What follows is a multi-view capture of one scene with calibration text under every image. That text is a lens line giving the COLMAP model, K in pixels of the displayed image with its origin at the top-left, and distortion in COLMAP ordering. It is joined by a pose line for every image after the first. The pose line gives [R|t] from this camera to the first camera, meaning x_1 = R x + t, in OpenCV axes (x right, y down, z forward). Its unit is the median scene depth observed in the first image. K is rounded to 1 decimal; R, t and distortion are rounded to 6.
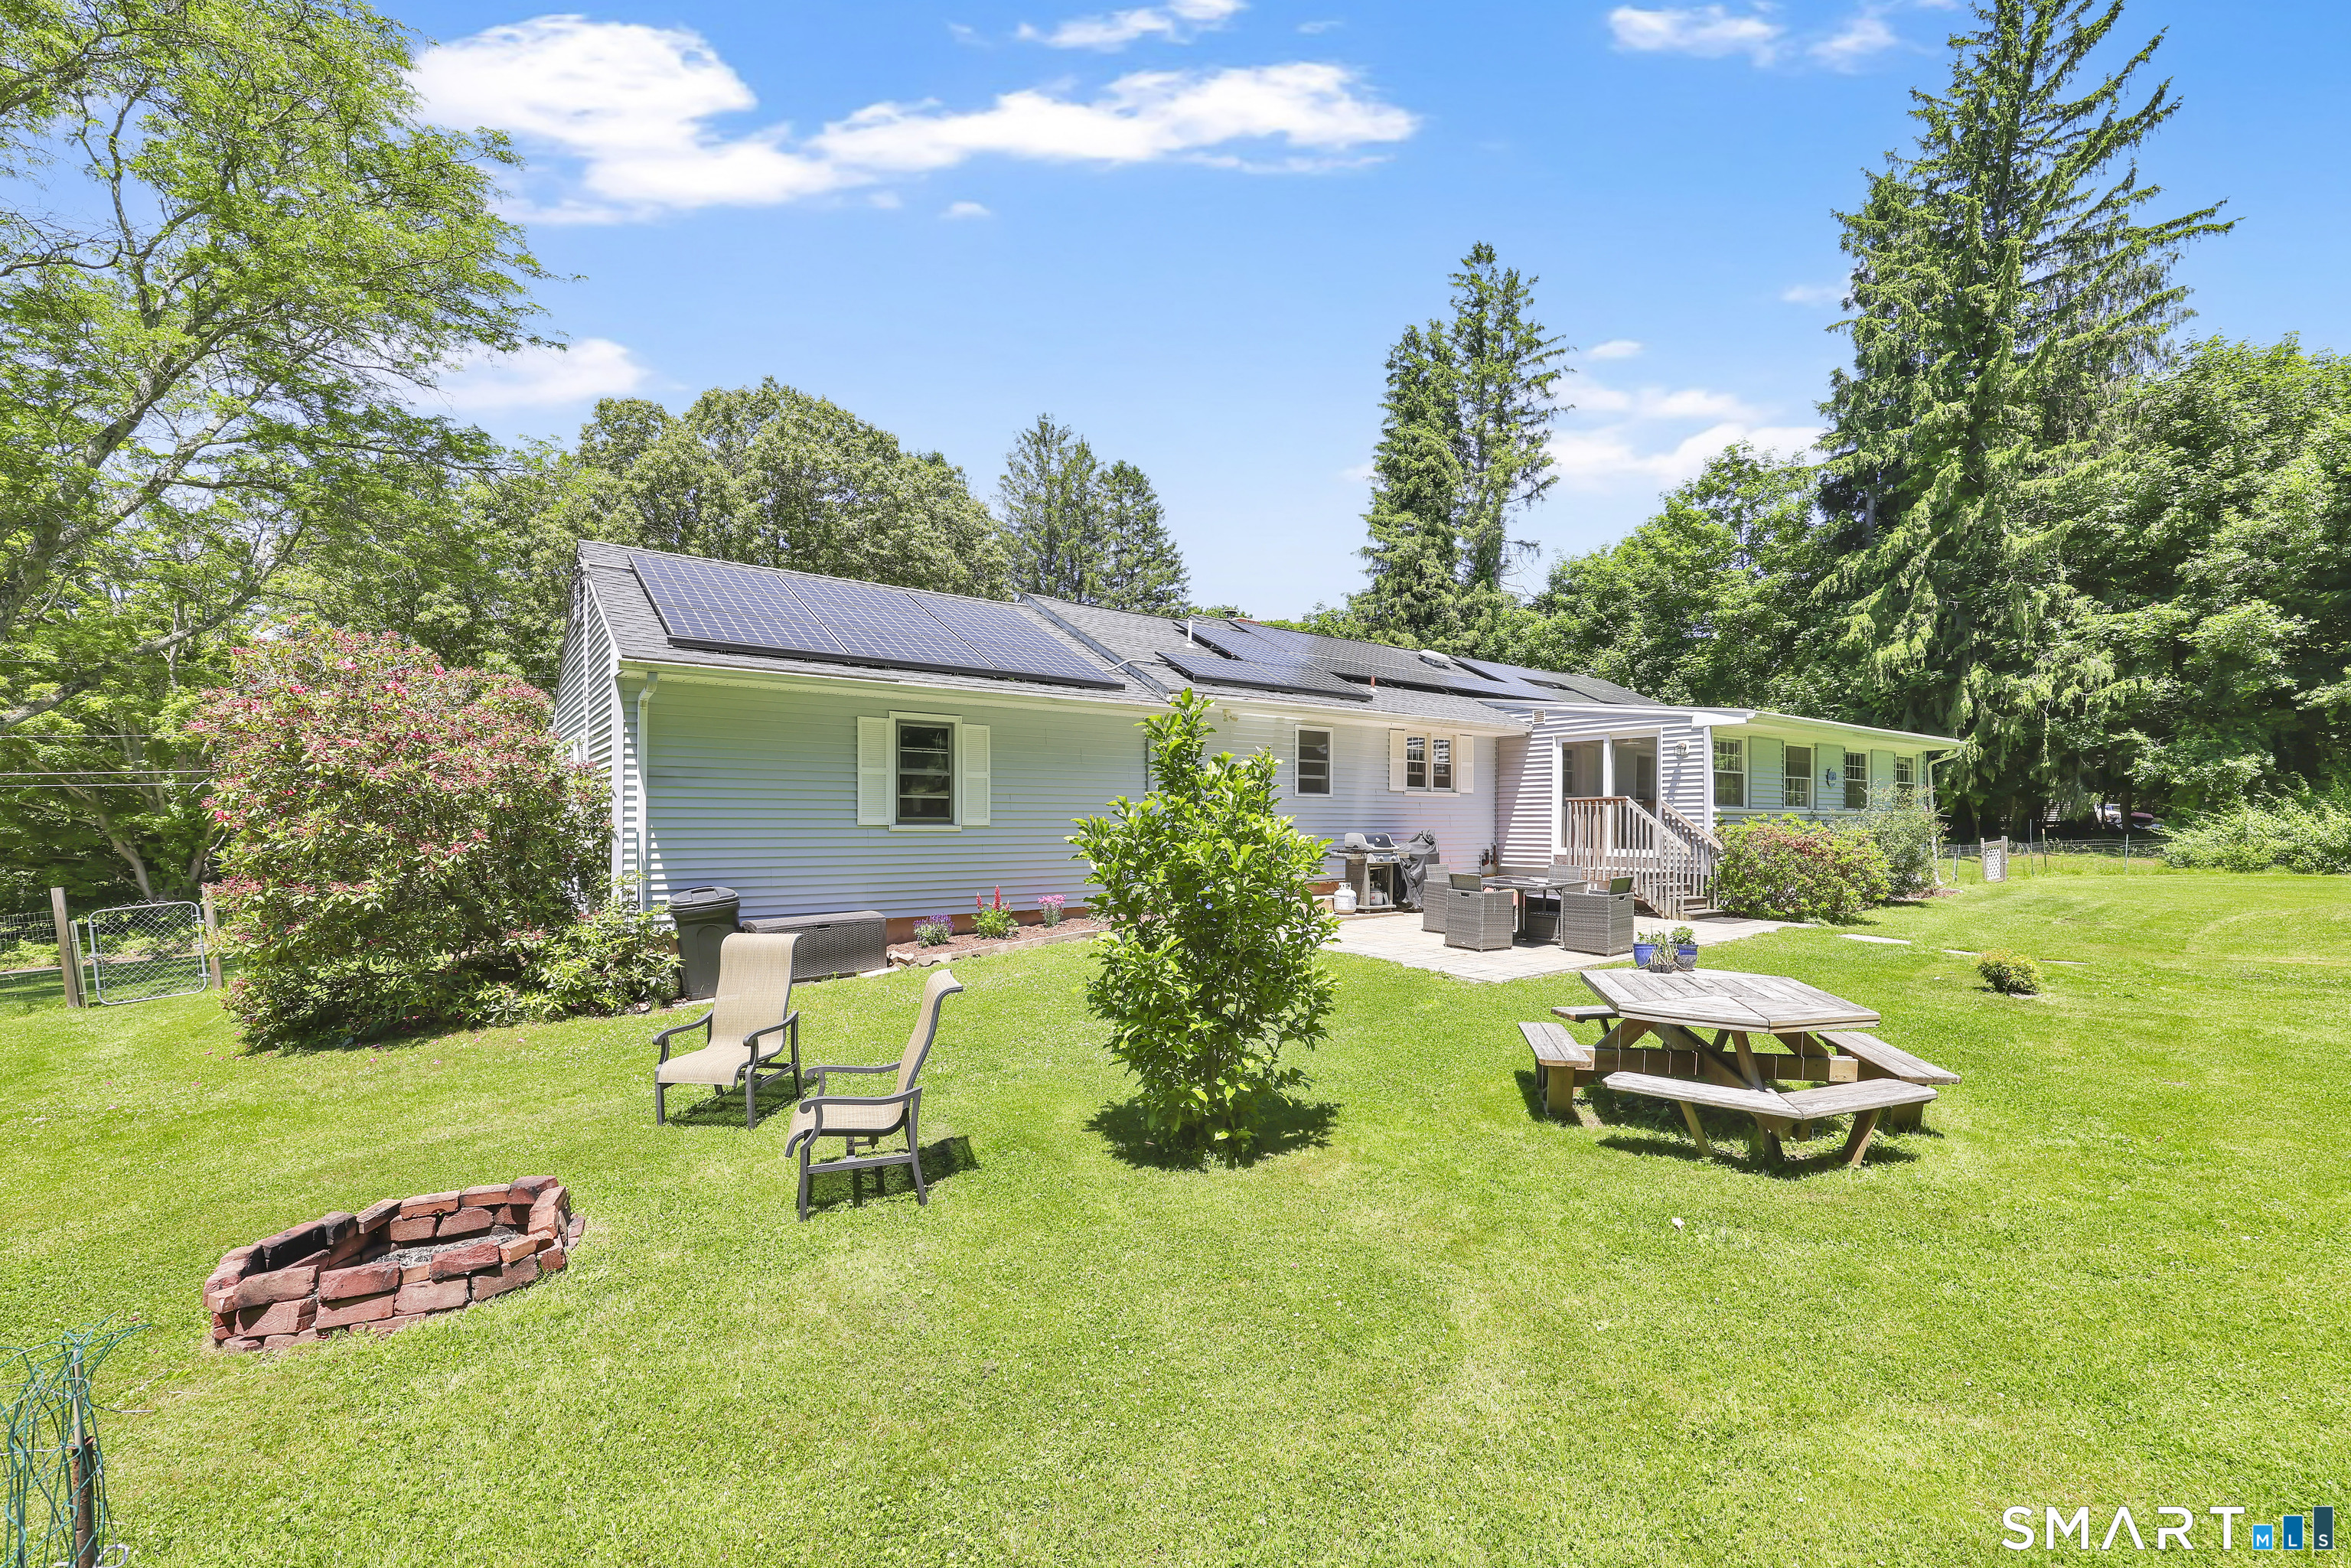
lens RADIAL K [[1006.4, 0, 1171.1], [0, 1006.4, 823.3], [0, 0, 1]] dist [0.005205, 0.002237]
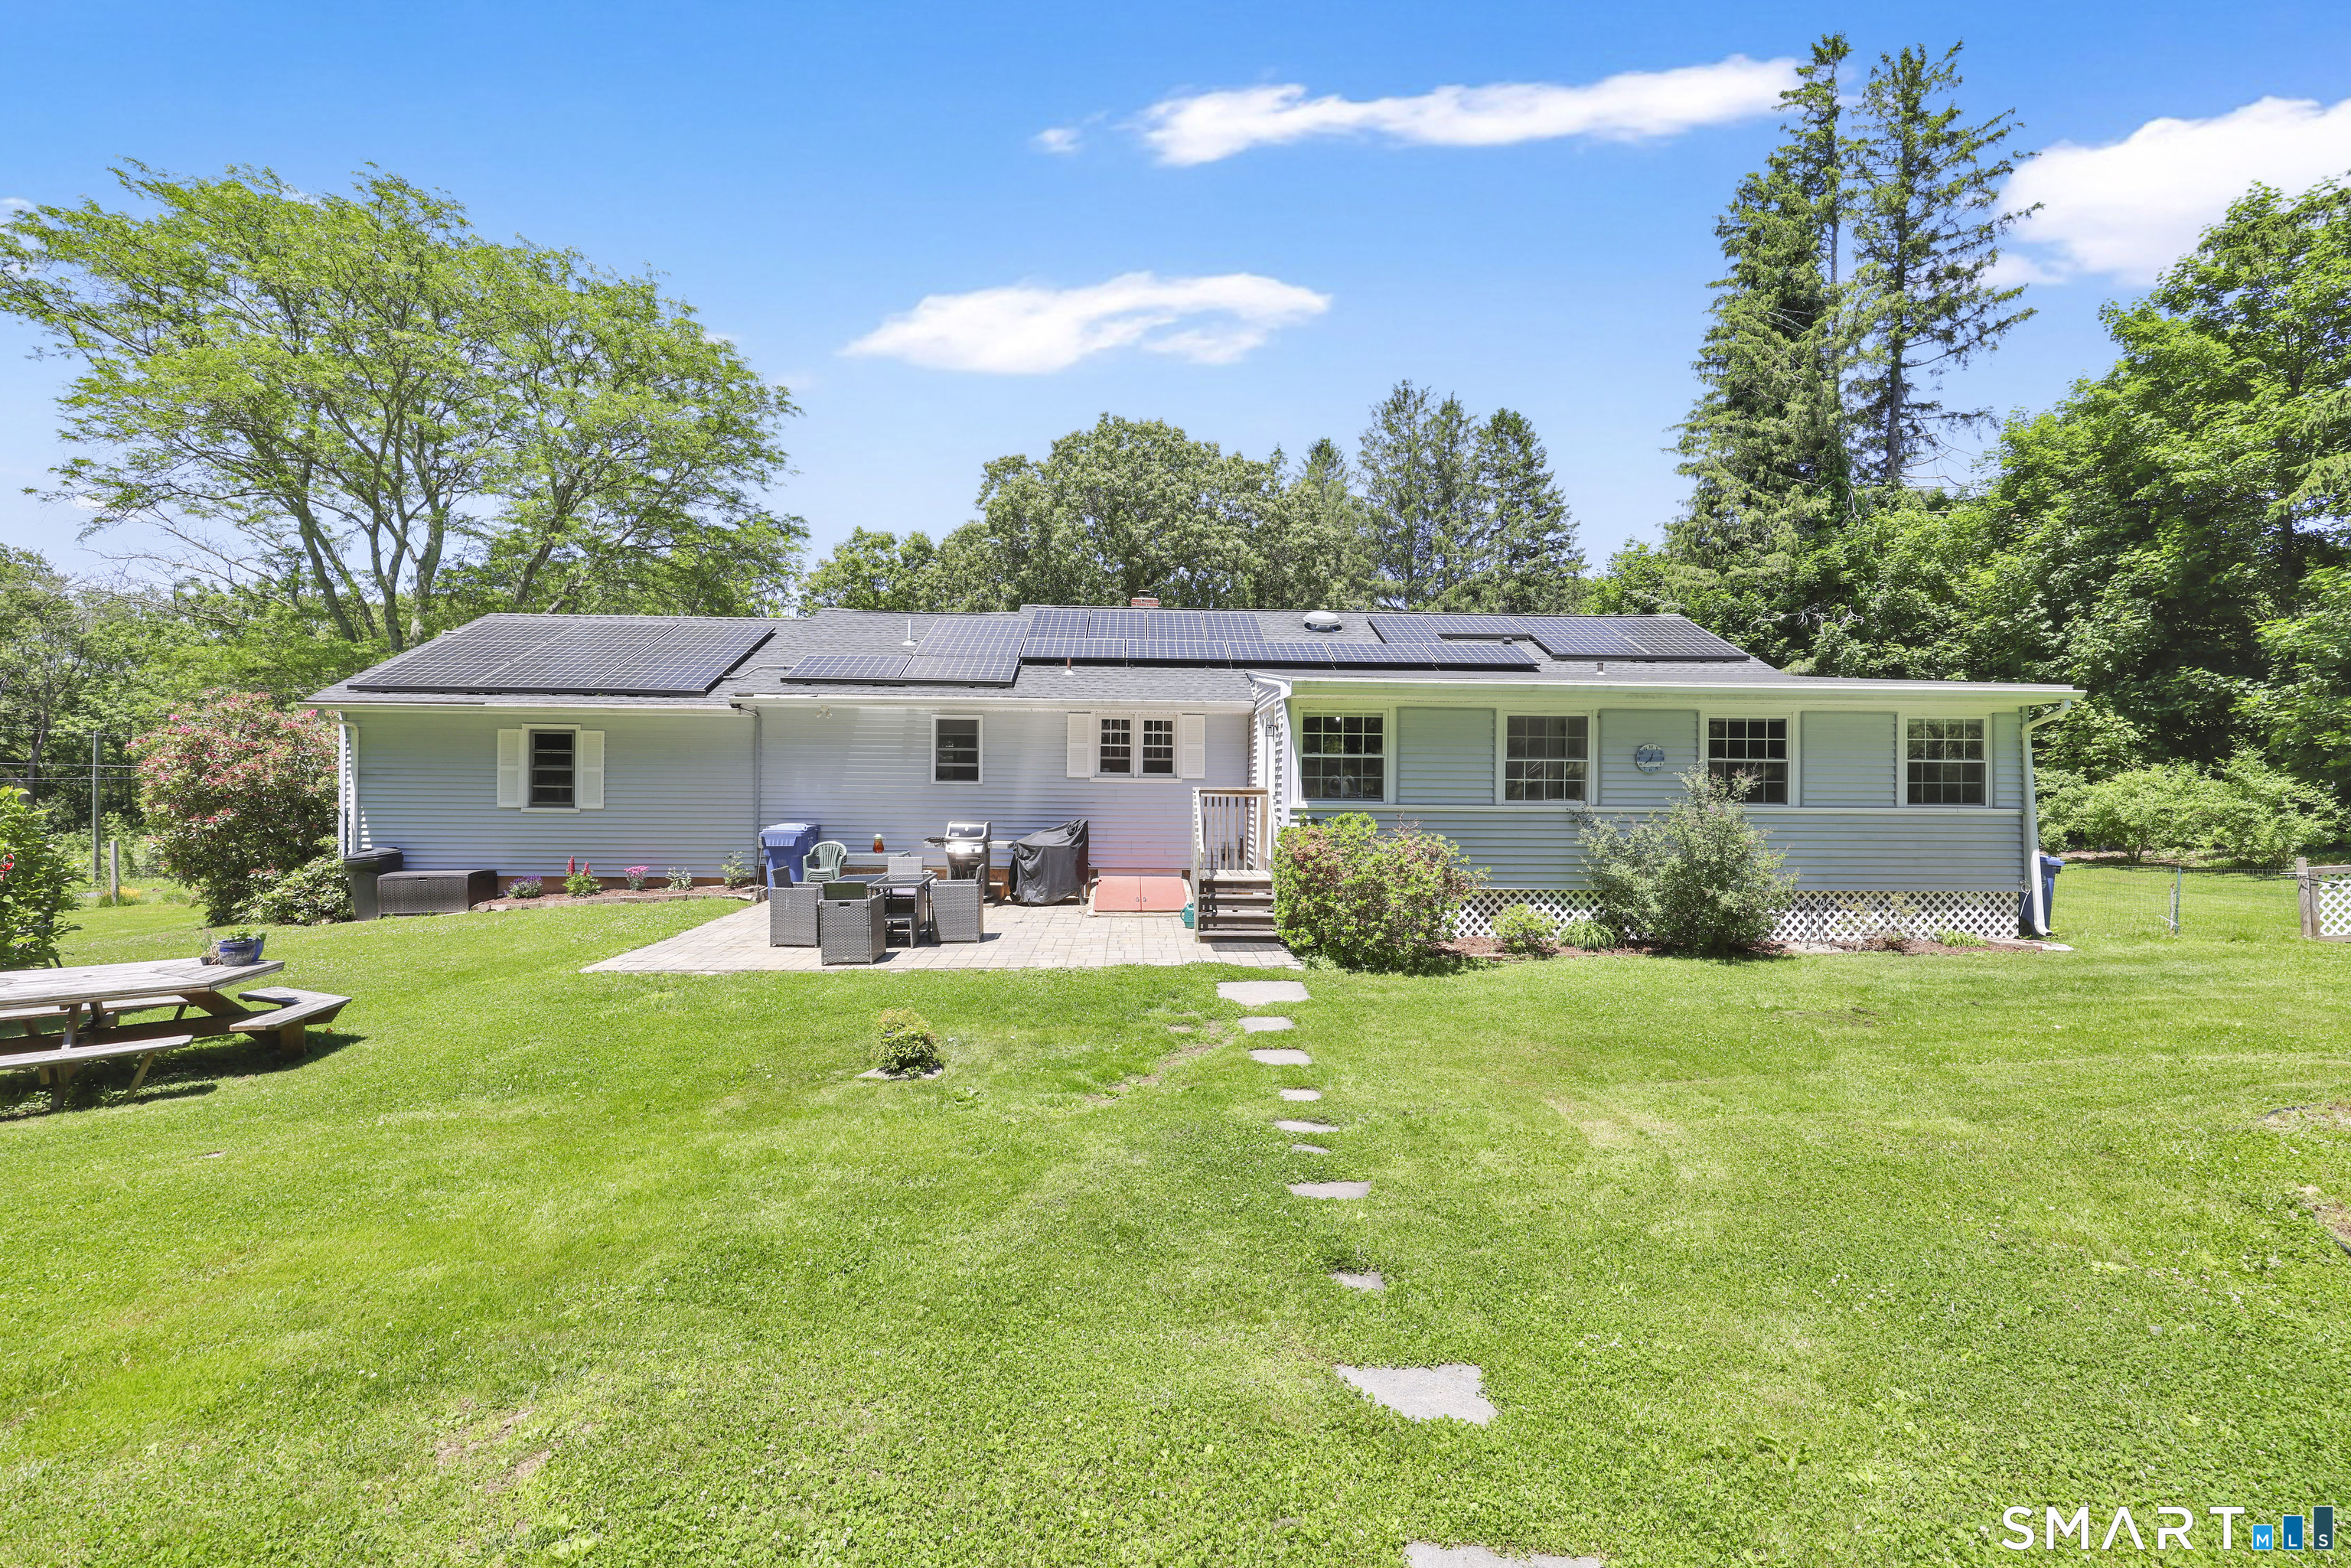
lens RADIAL K [[948.8, 0, 1191.3], [0, 948.8, 788.1], [0, 0, 1]] dist [0.006719, 0.000632]
pose [[0.816861, 0.013788, -0.576670, 0.529240], [-0.008686, 0.999895, 0.011603, -0.020840], [0.576769, -0.004469, 0.816895, 0.207350]]
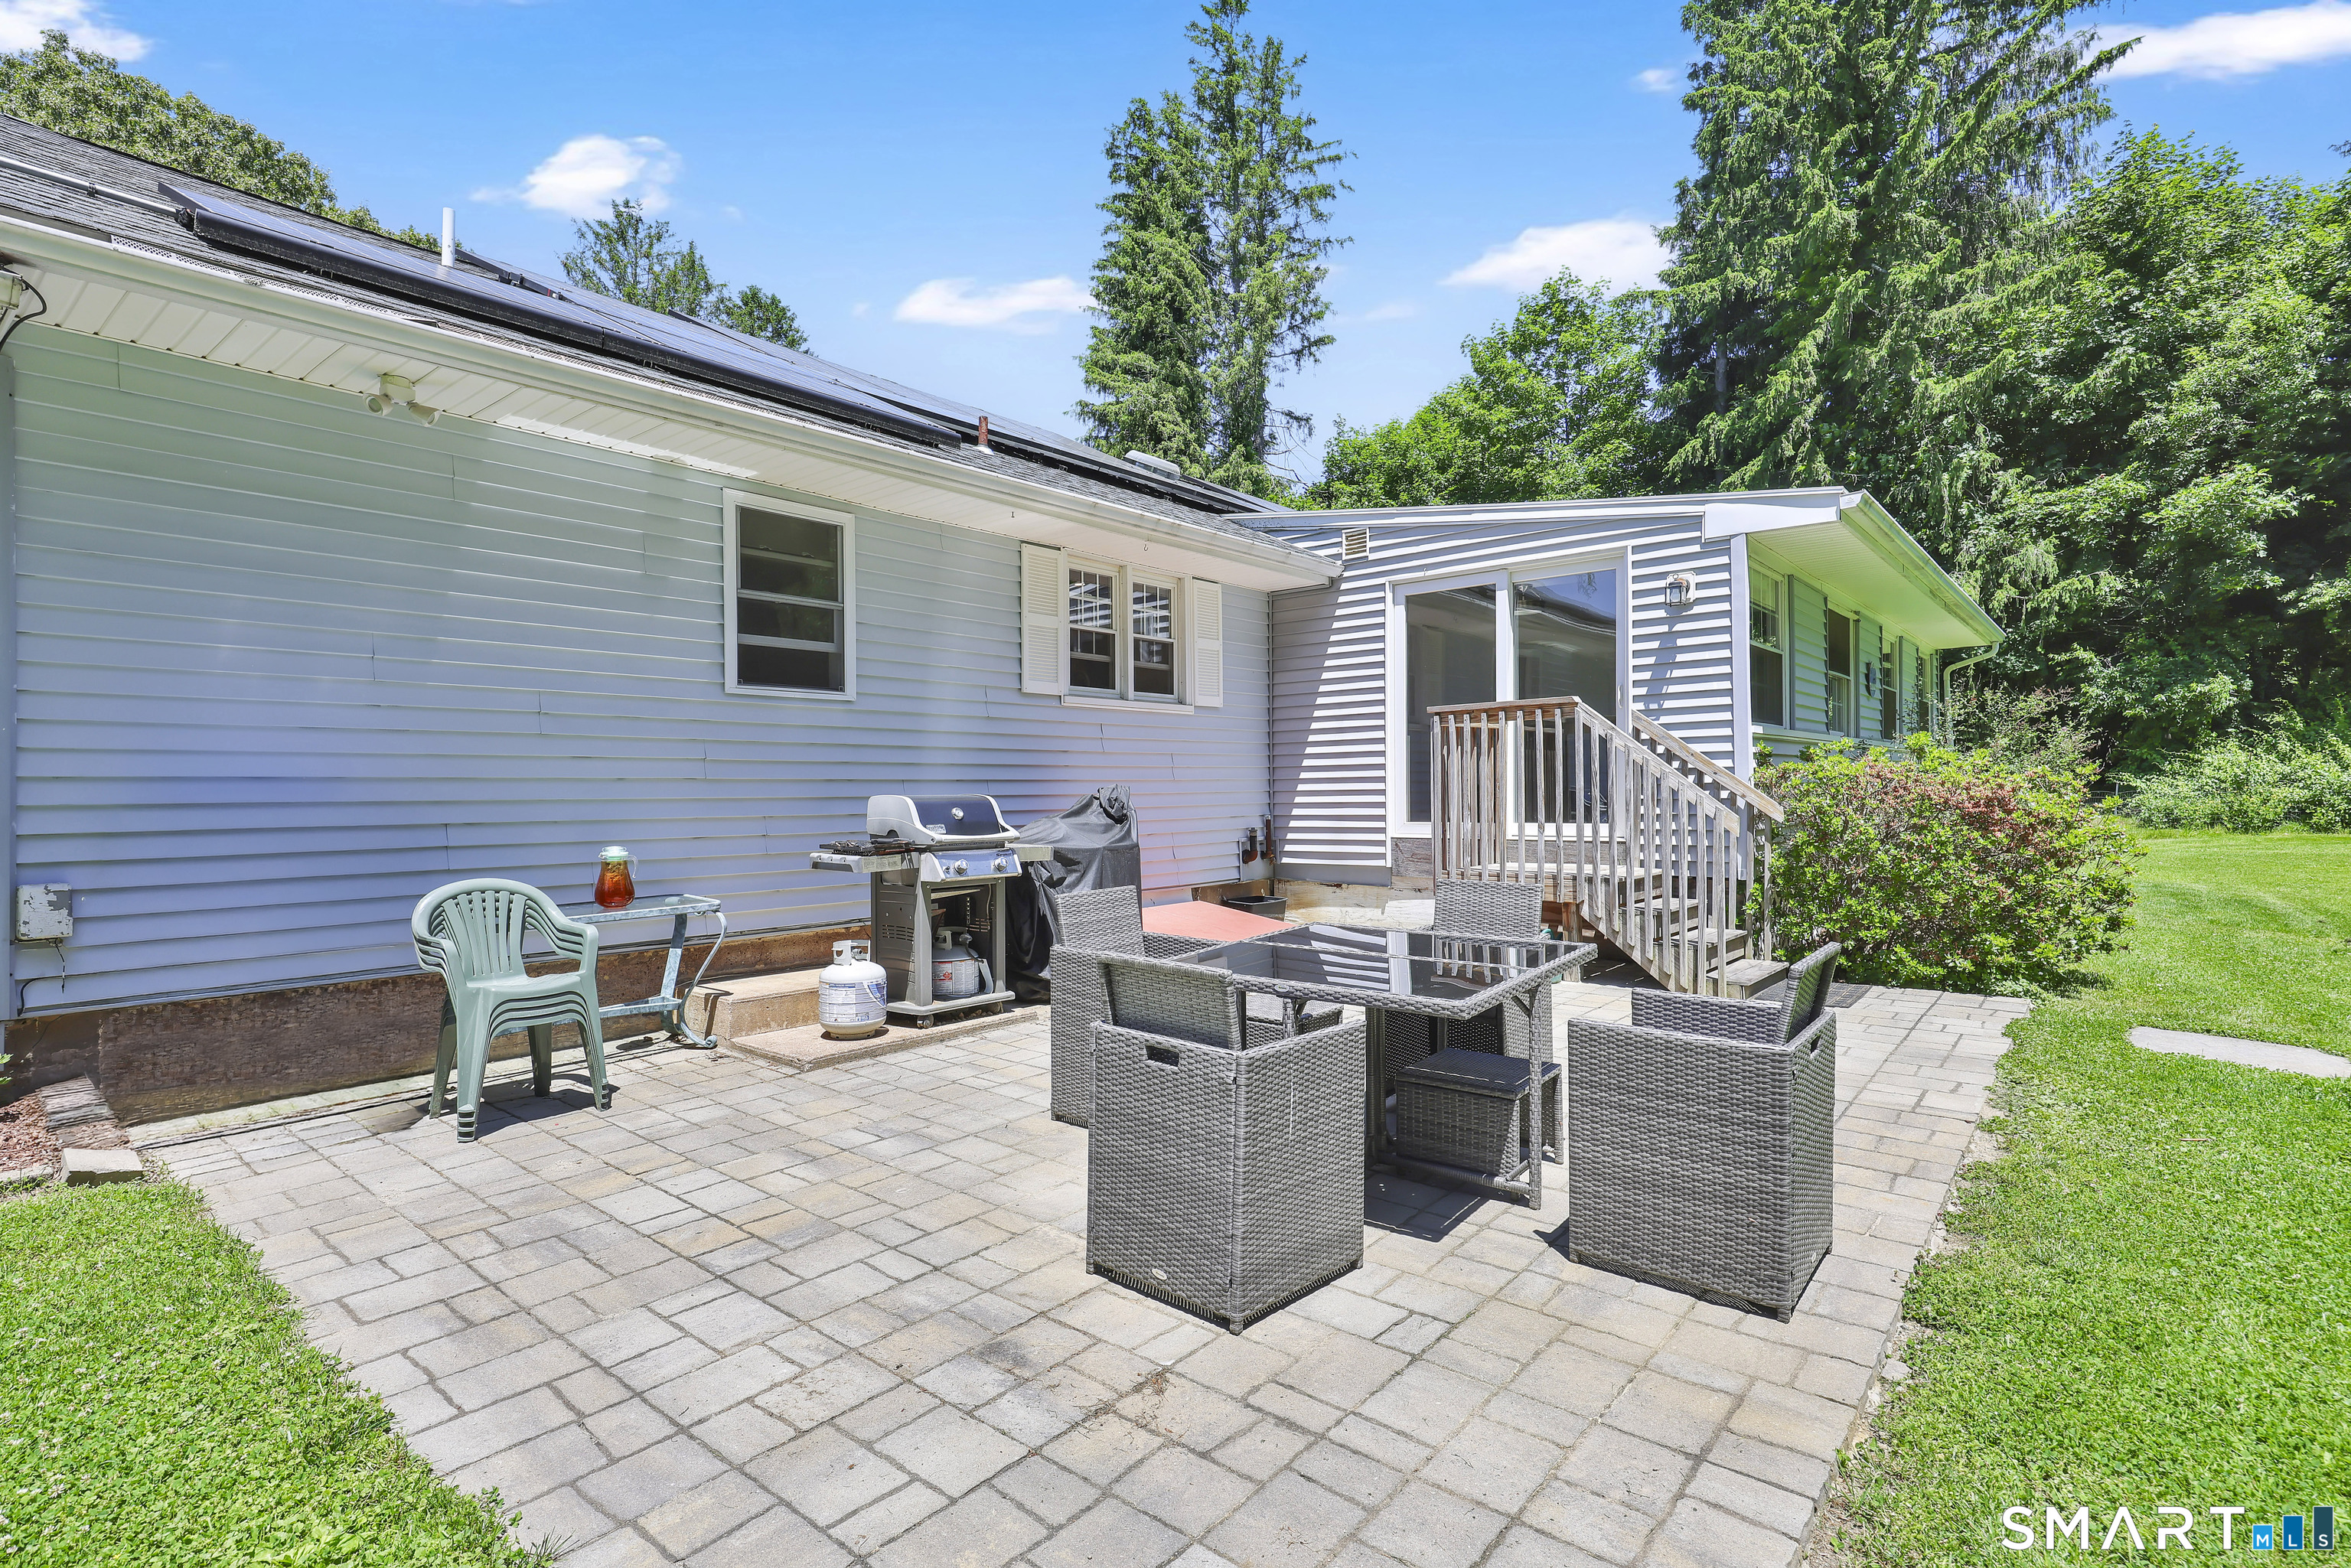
lens RADIAL K [[1139.5, 0, 1157.0], [0, 1139.5, 783.5], [0, 0, 1]] dist [0.002589, -0.000271]
pose [[0.975543, -0.013001, 0.219423, 0.106049], [0.014997, 0.999860, -0.007433, 0.005841], [-0.219295, 0.010542, 0.975602, 0.339093]]
